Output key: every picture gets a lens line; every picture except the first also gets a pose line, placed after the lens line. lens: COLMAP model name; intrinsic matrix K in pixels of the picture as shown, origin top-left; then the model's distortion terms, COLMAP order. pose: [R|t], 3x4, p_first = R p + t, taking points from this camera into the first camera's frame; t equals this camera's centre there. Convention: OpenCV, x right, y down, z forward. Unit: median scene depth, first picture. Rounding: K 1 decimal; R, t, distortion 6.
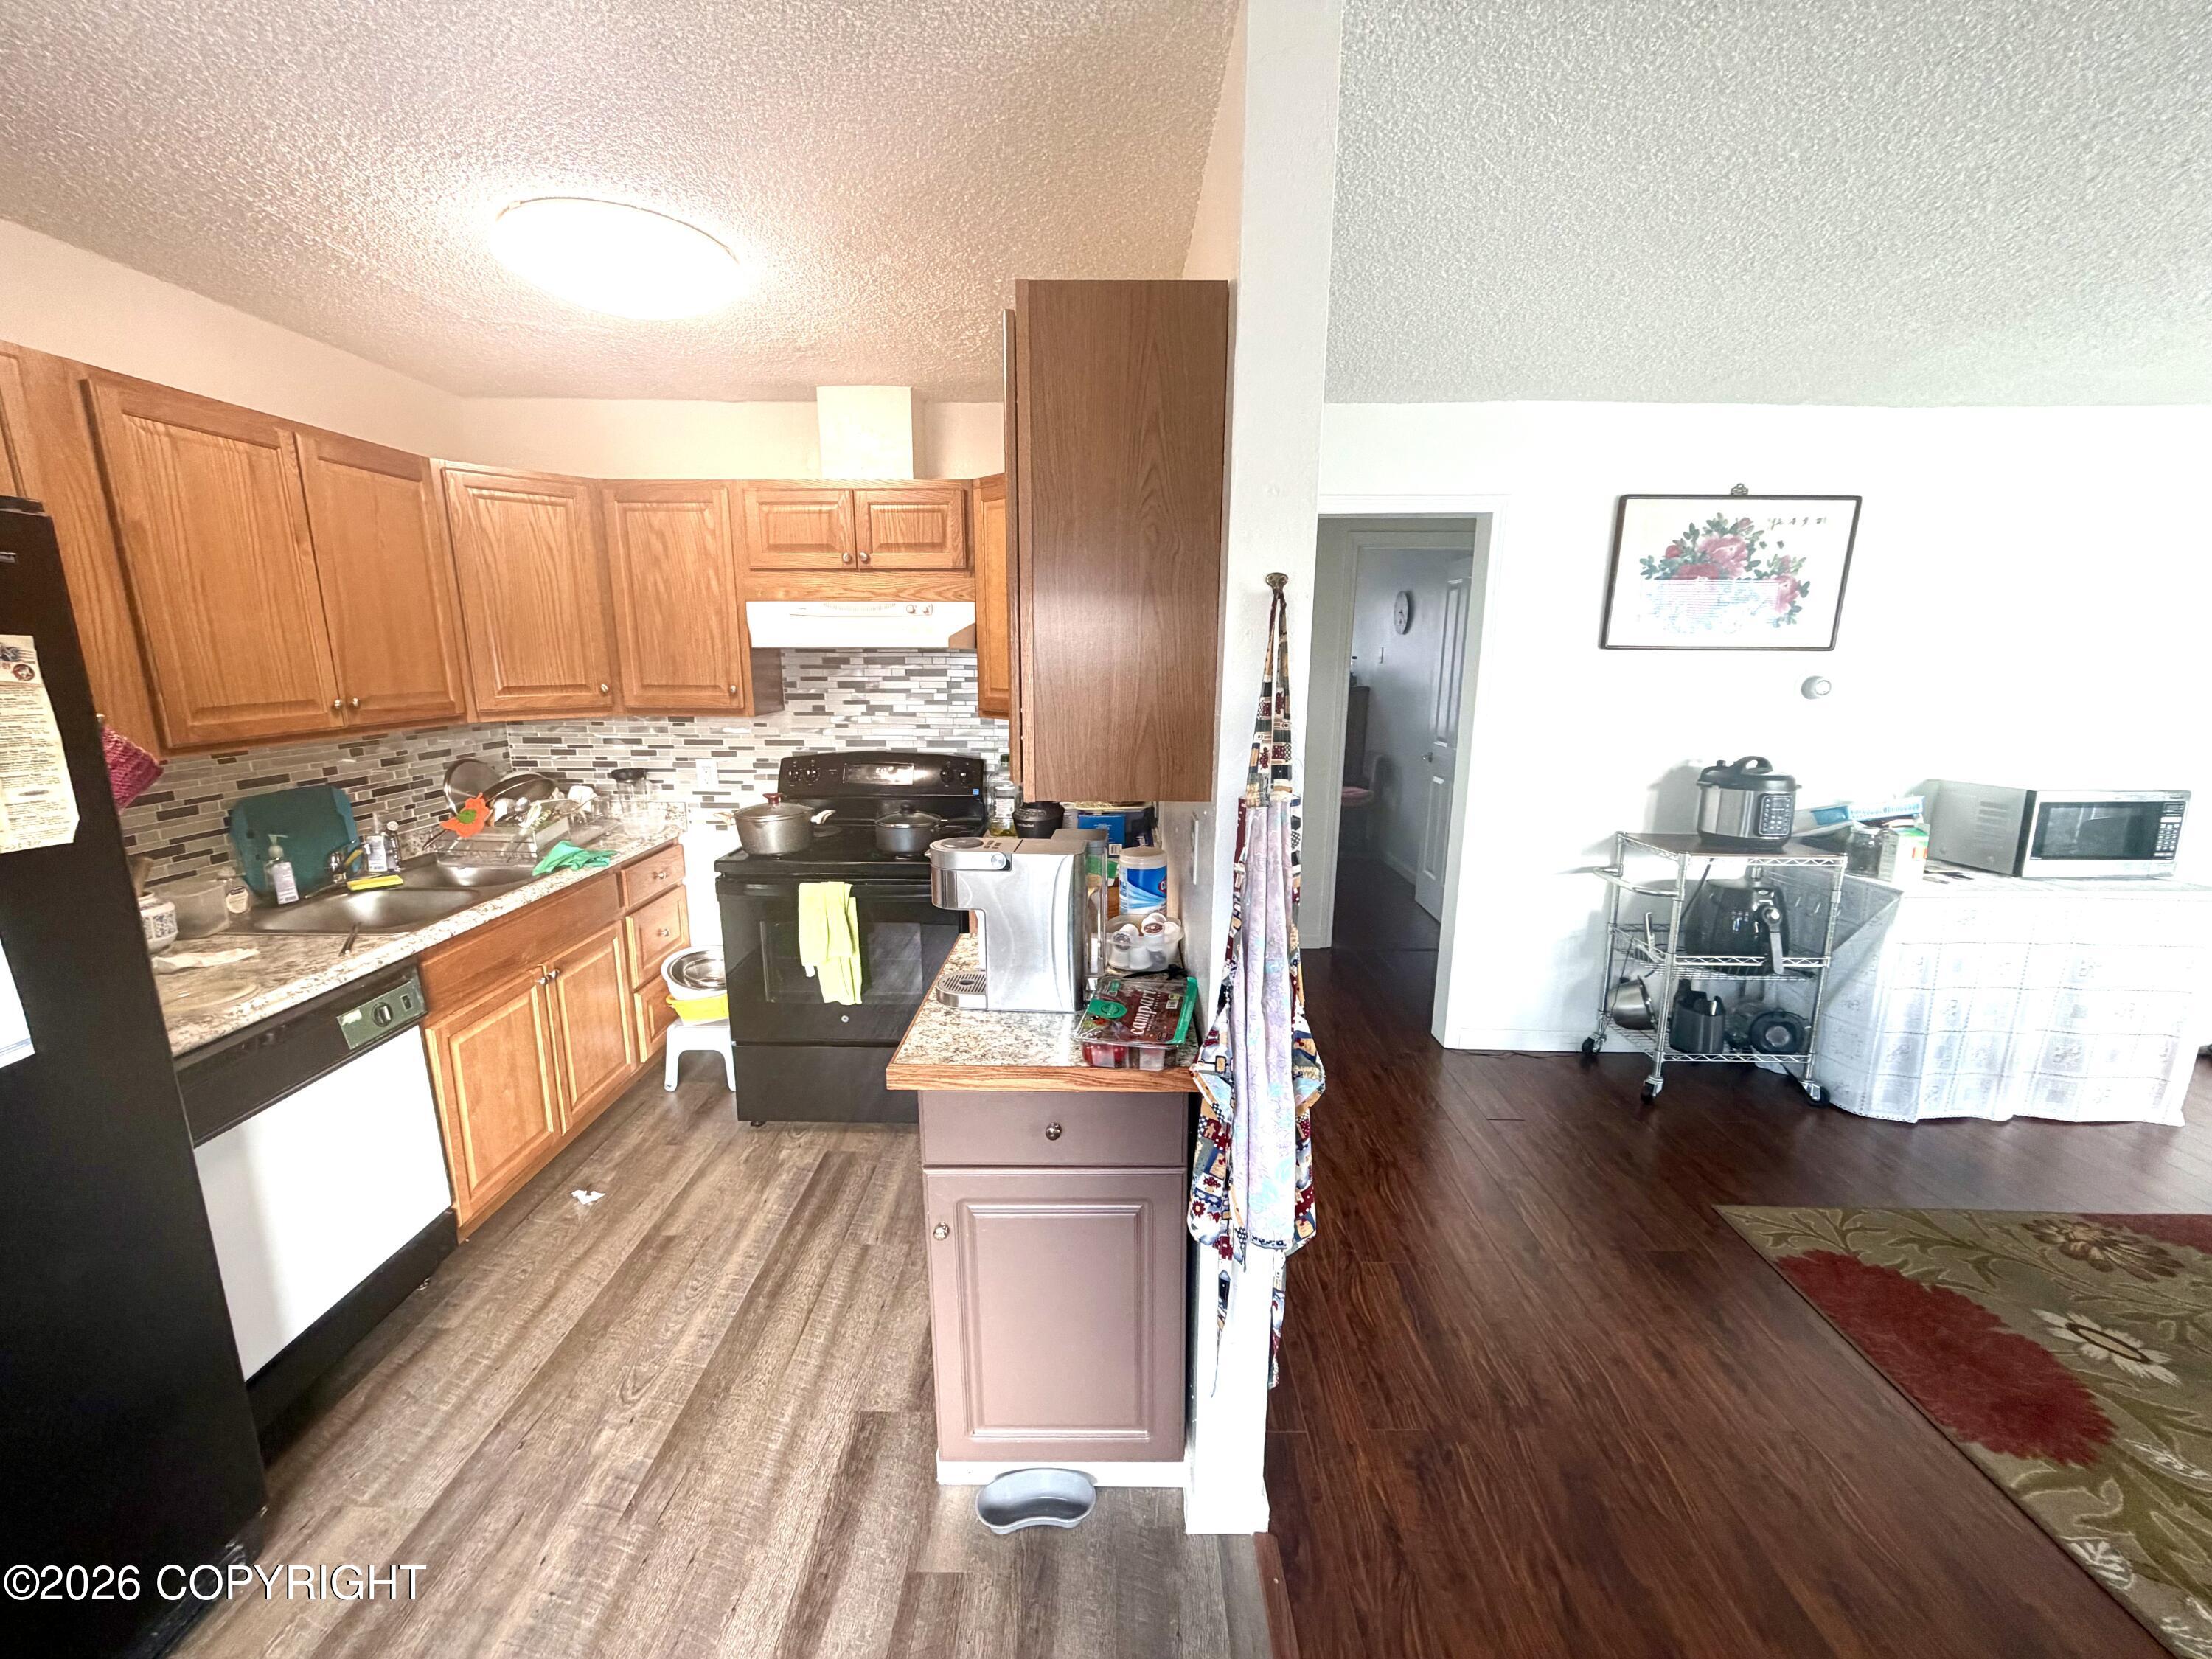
lens RADIAL K [[875.5, 0, 1098.9], [0, 875.5, 830.0], [0, 0, 1]] dist [-0.002214, -0.000437]
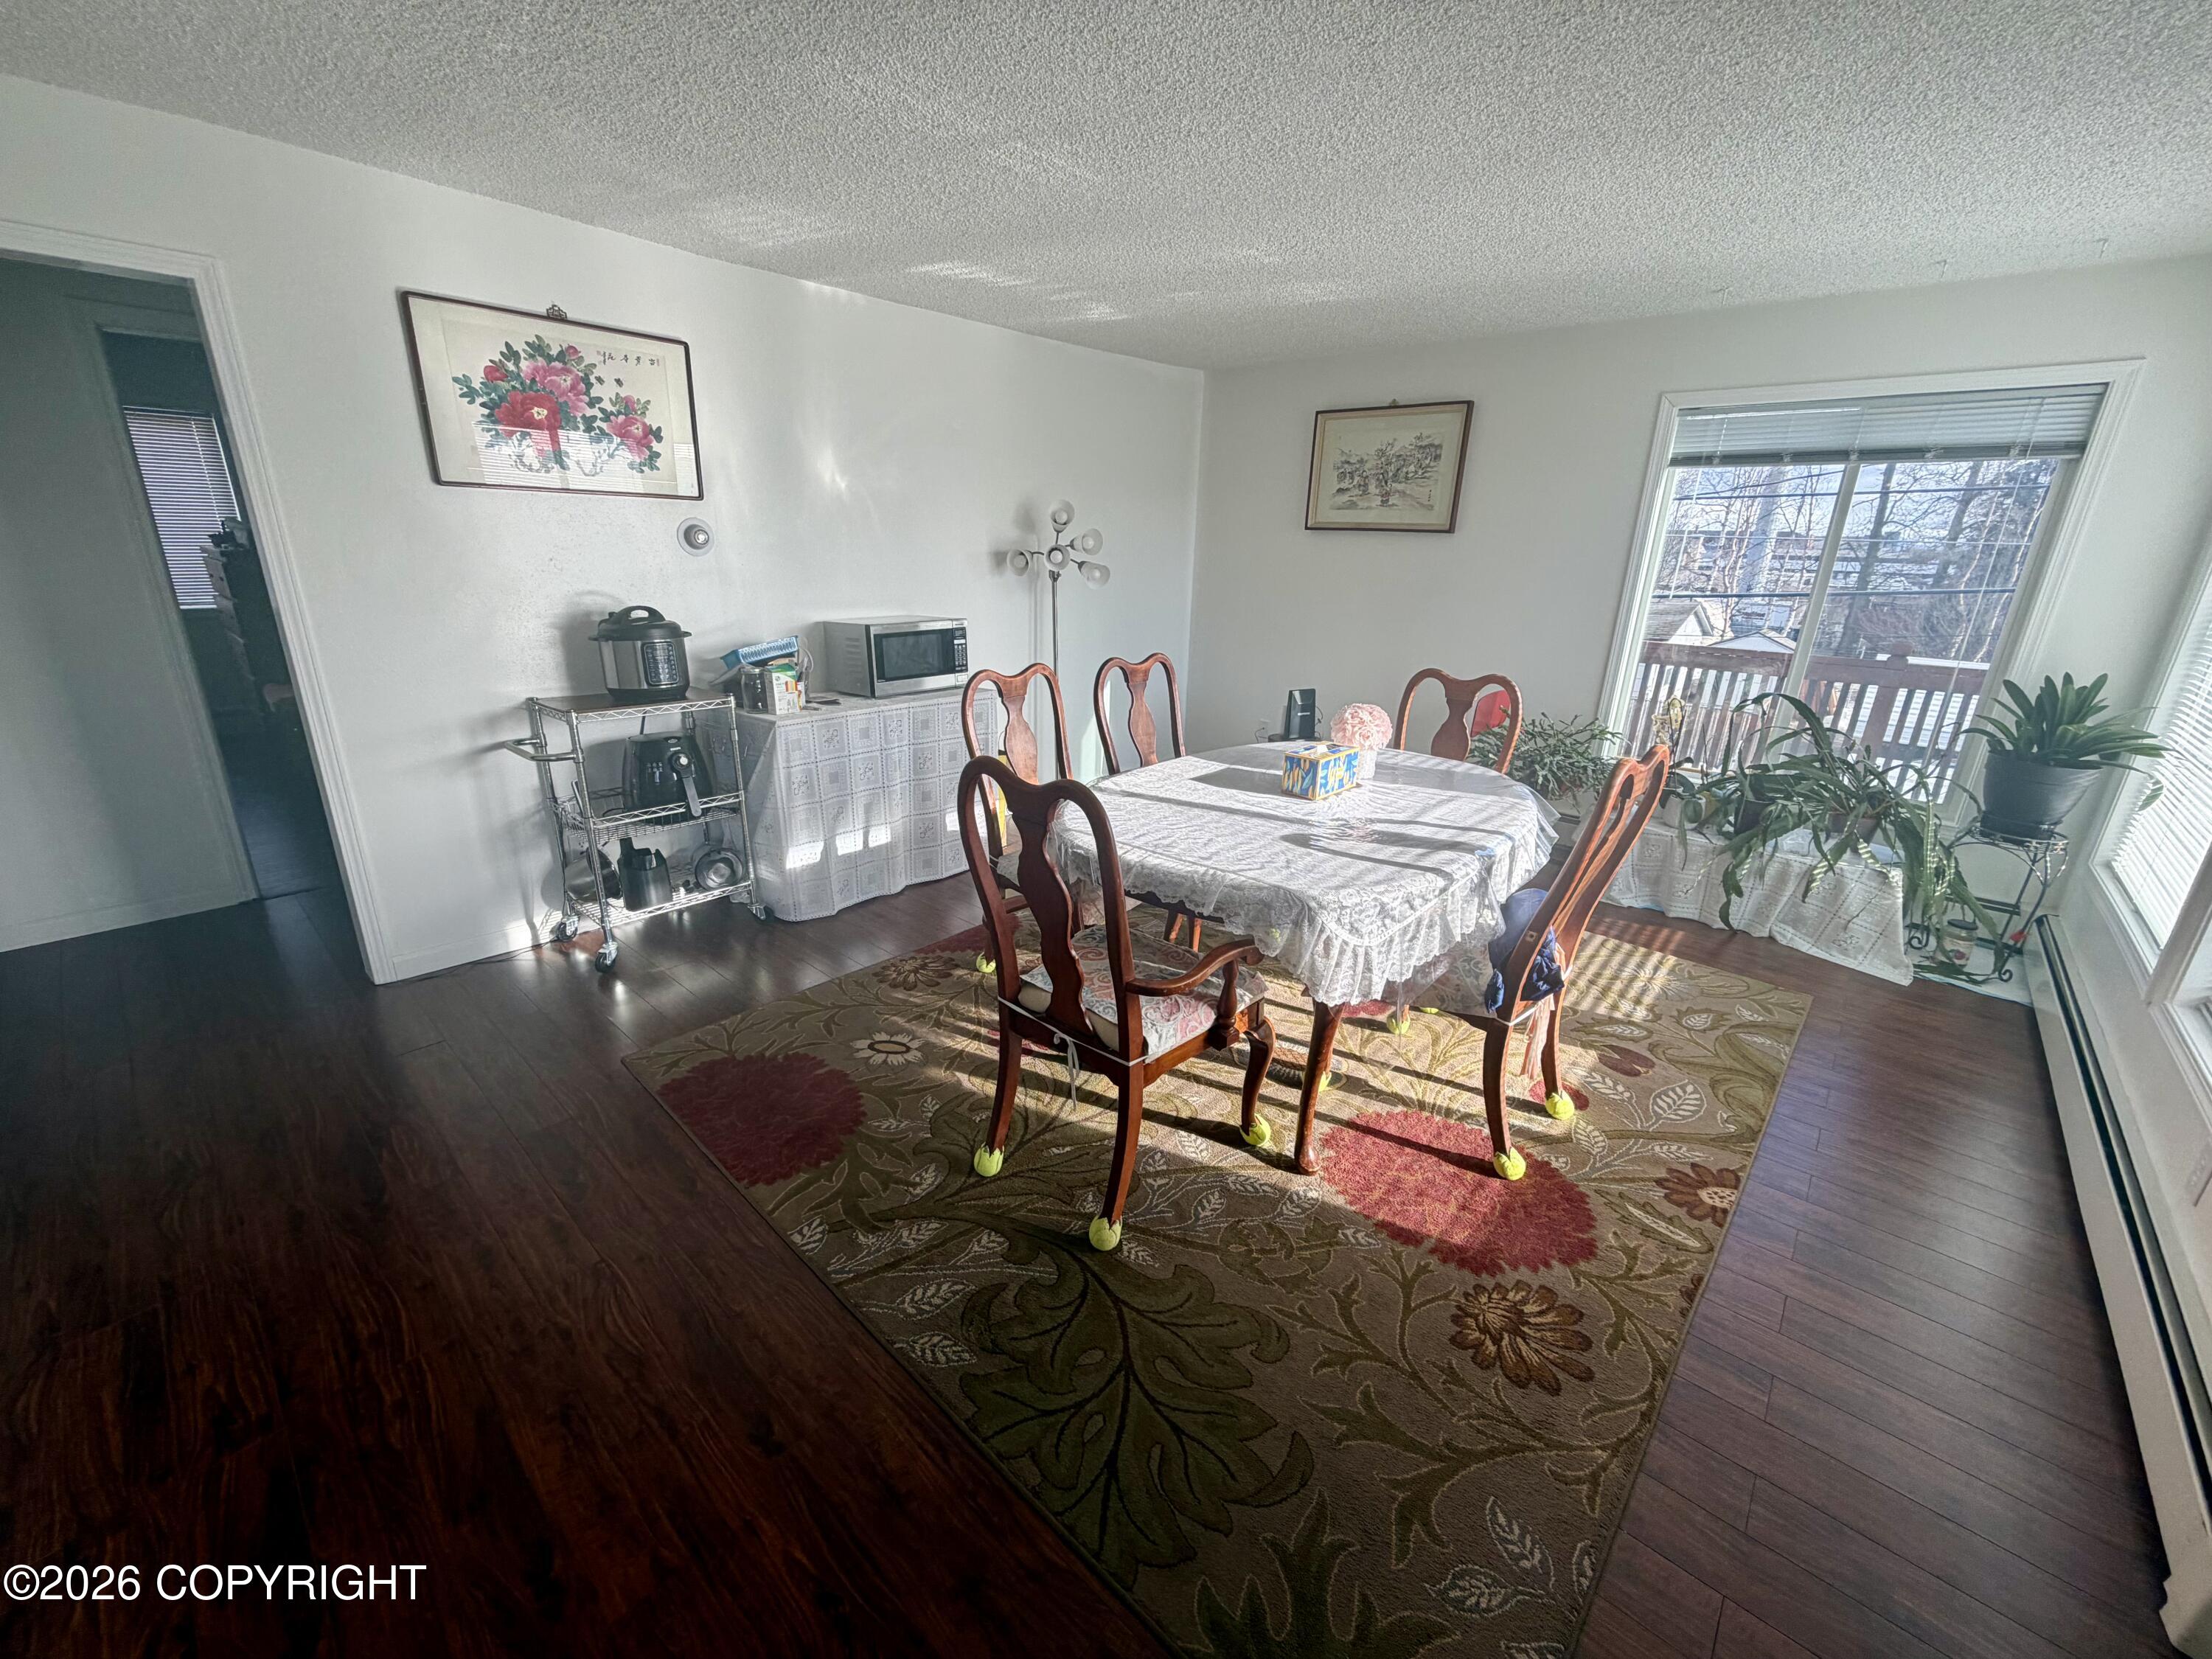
lens RADIAL K [[875.5, 0, 1098.9], [0, 875.5, 830.0], [0, 0, 1]] dist [-0.002214, -0.000437]
pose [[0.661396, -0.219576, 0.717176, 0.420280], [0.126872, 0.975161, 0.181559, 0.063996], [-0.739228, -0.029093, 0.672826, -0.080847]]
